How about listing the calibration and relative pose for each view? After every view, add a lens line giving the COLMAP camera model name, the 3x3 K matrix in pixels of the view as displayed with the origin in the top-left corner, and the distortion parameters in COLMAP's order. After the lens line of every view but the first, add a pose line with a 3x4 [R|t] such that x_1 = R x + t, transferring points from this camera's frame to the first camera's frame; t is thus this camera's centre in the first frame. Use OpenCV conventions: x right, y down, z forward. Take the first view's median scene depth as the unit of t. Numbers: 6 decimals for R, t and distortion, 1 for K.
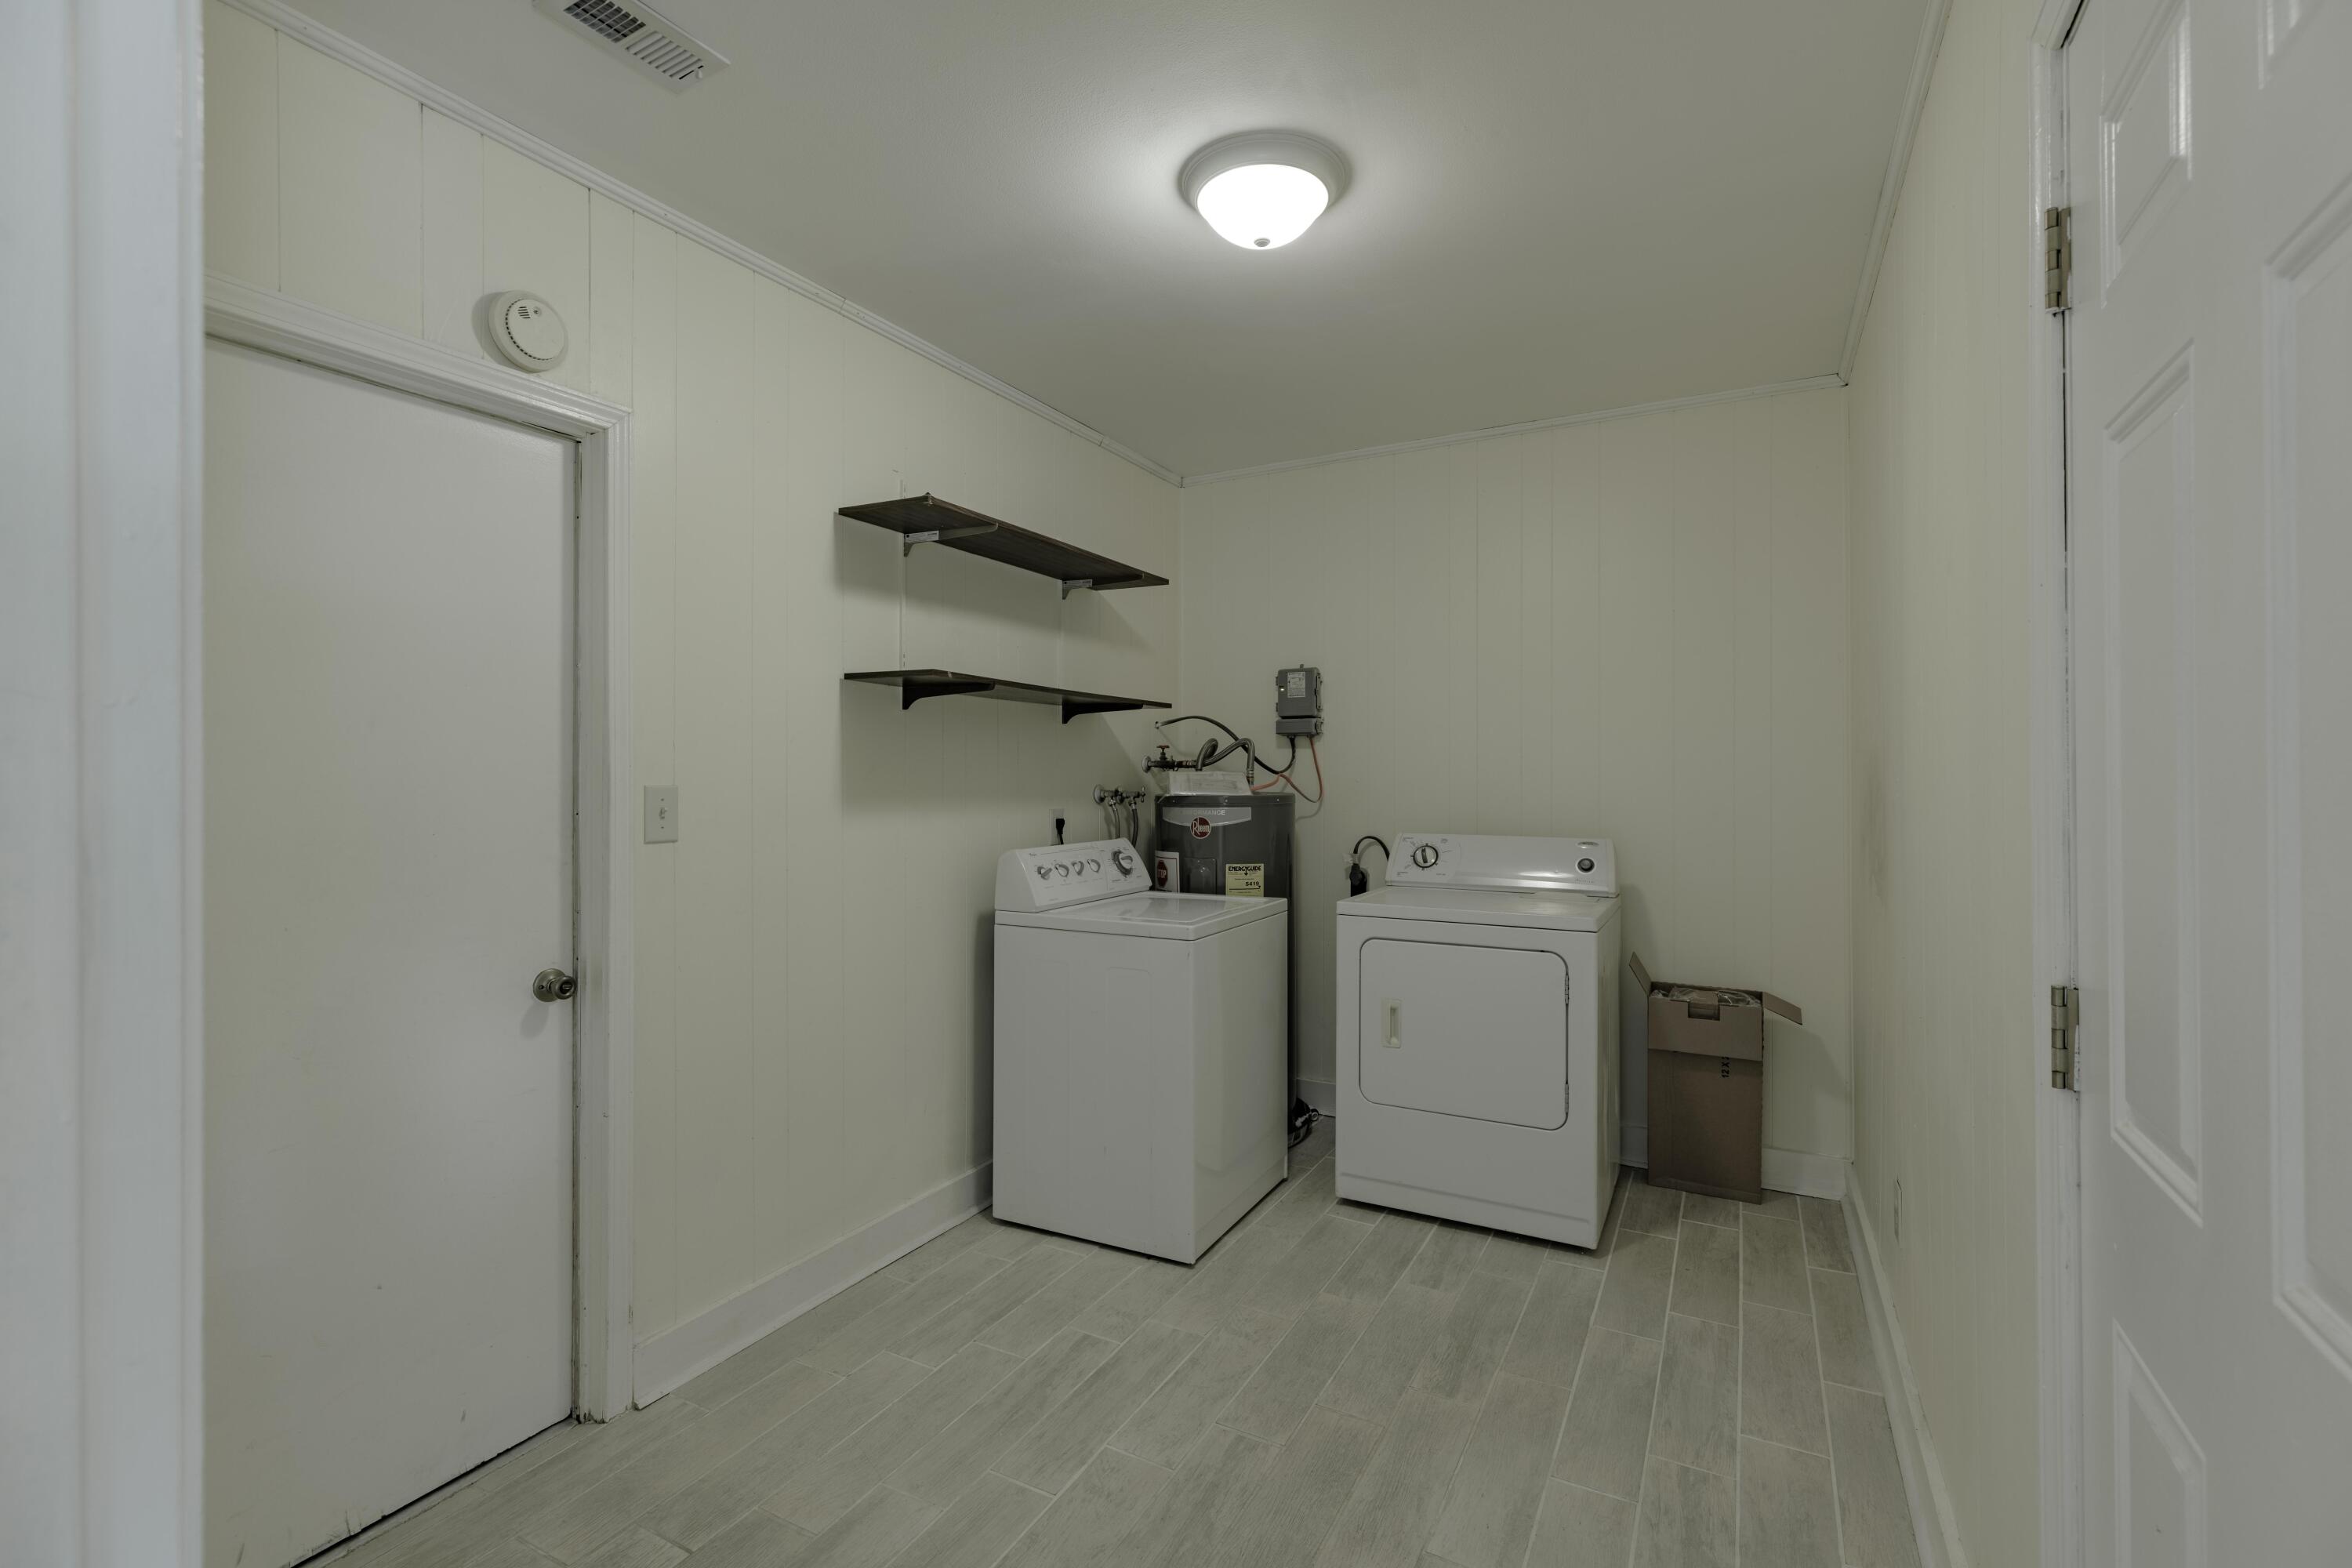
lens RADIAL K [[1038.7, 0, 1162.5], [0, 1038.7, 777.0], [0, 0, 1]] dist [0.003824, 0.000011]
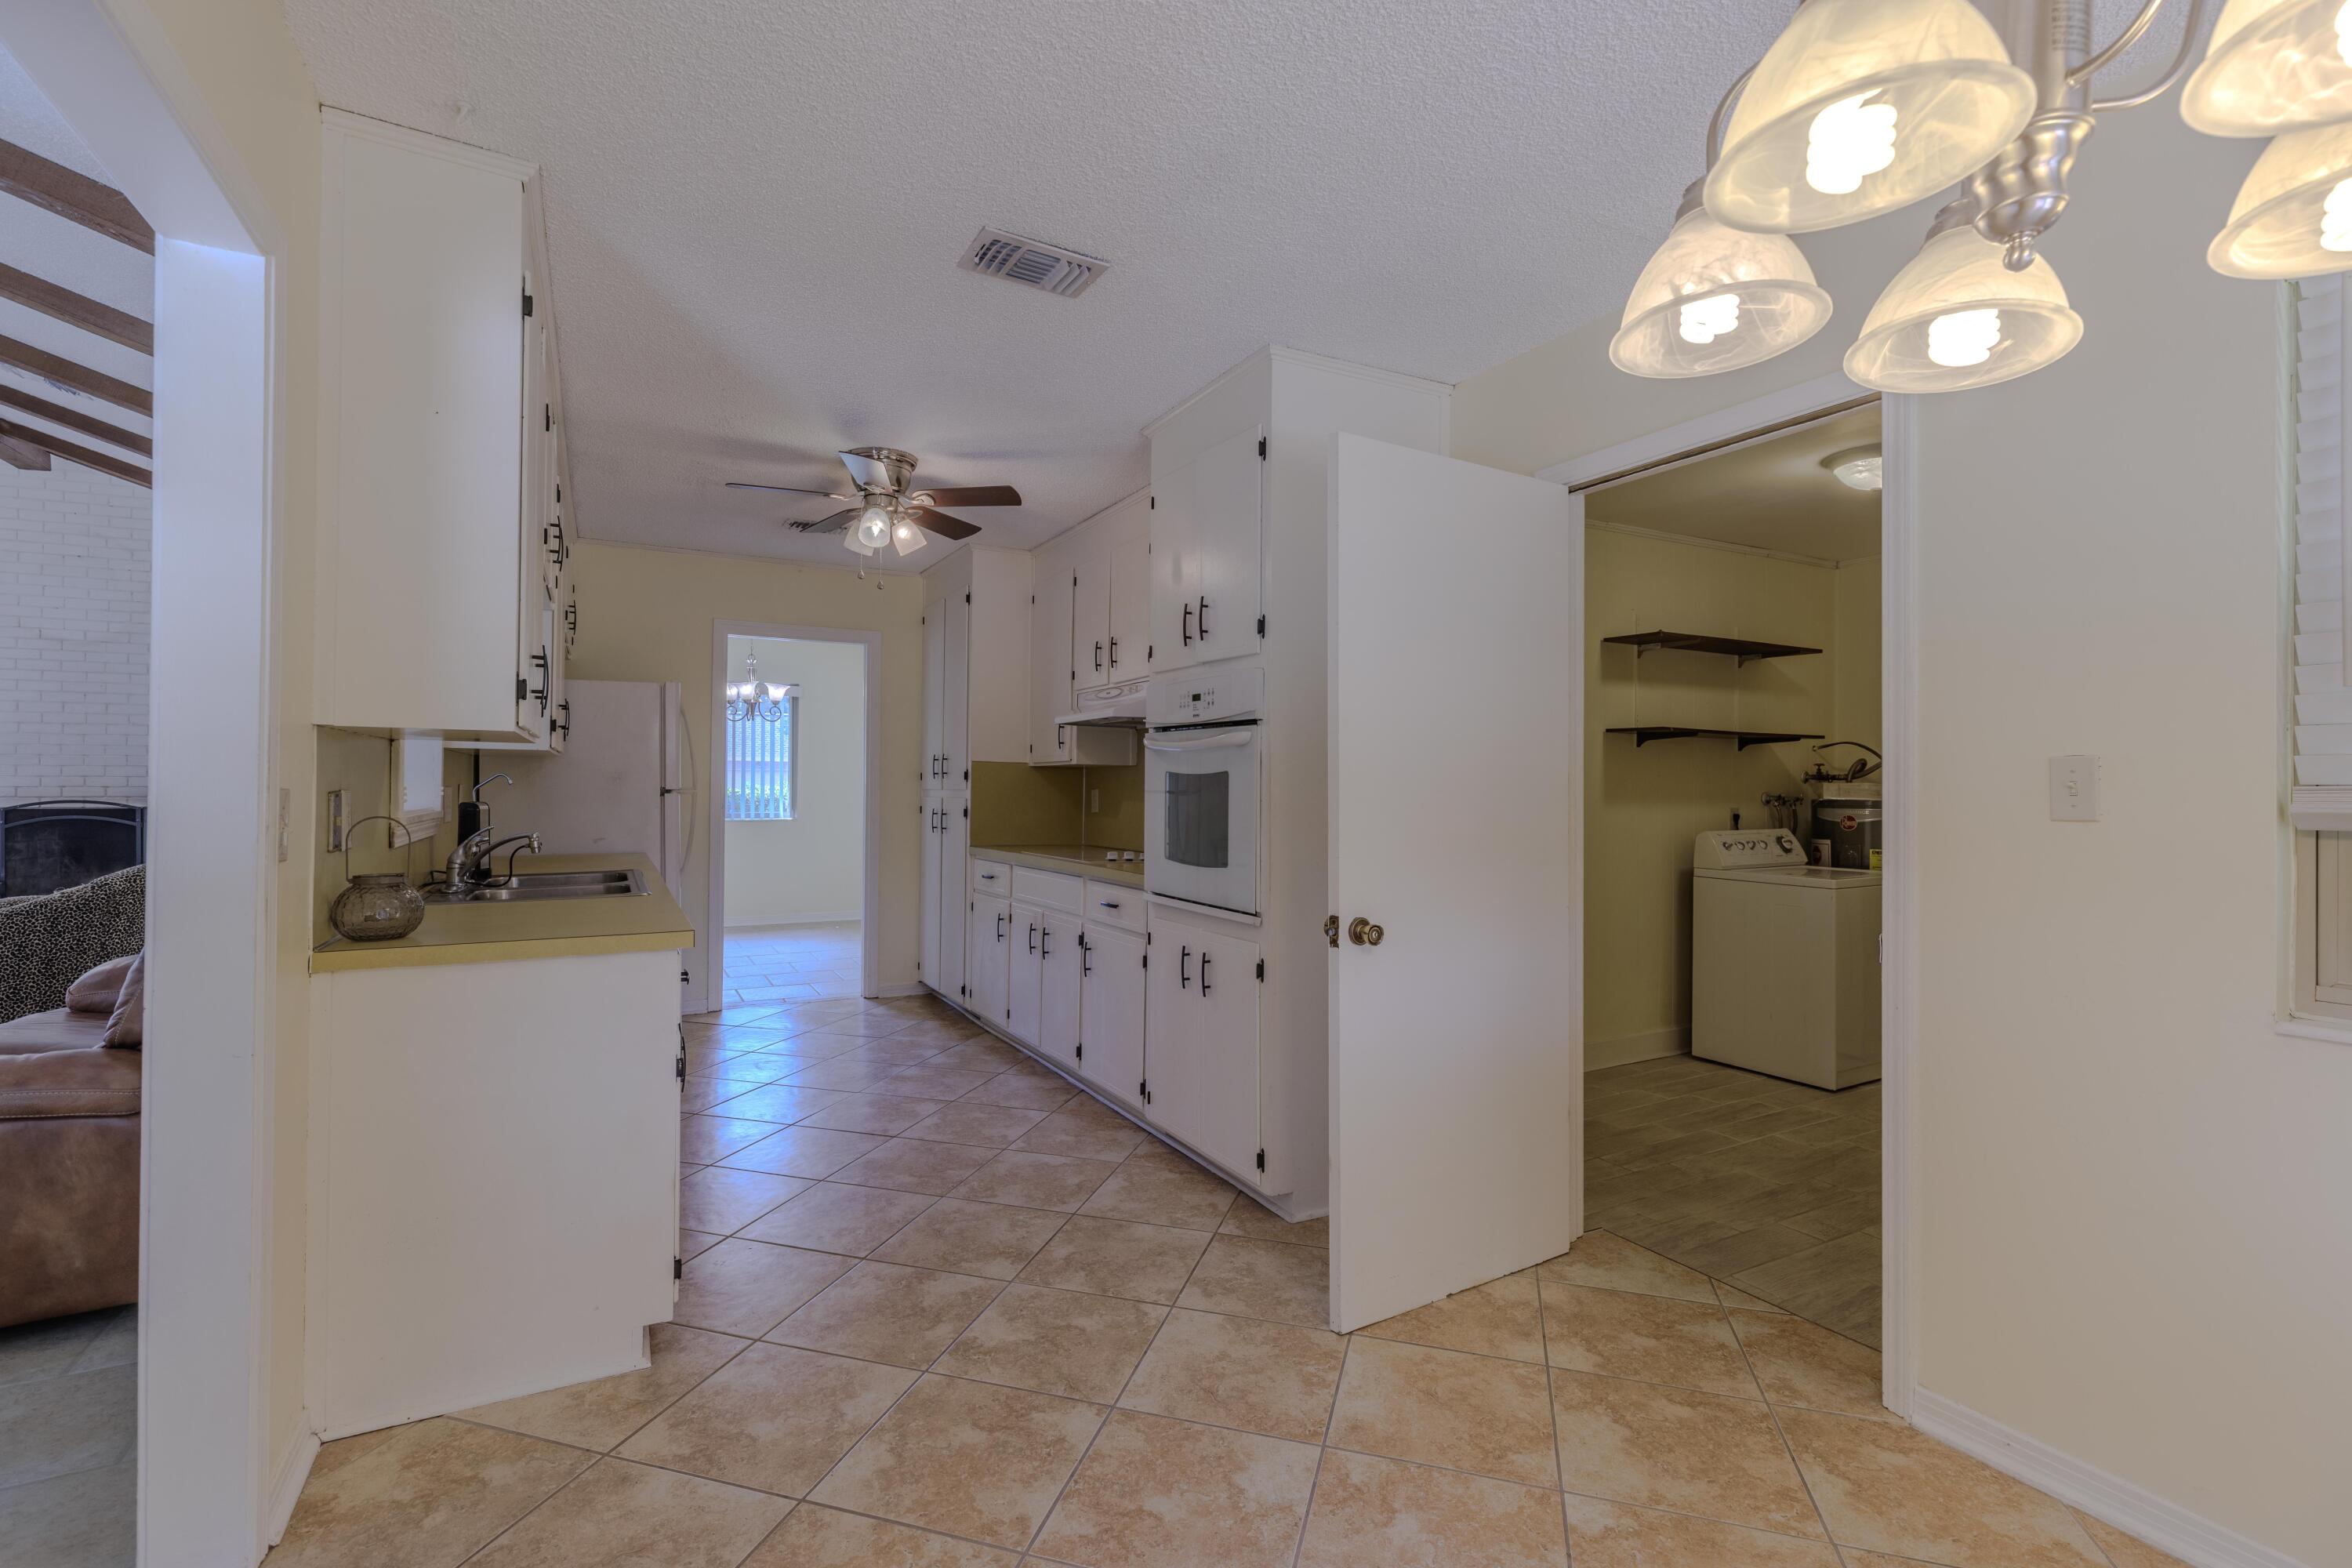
lens RADIAL K [[1038.7, 0, 1162.5], [0, 1038.7, 777.0], [0, 0, 1]] dist [0.003824, 0.000011]
pose [[0.836537, 0.000090, -0.547911, 0.031652], [-0.002545, 0.999990, -0.003722, -0.005819], [0.547905, 0.004508, 0.836528, -0.713591]]
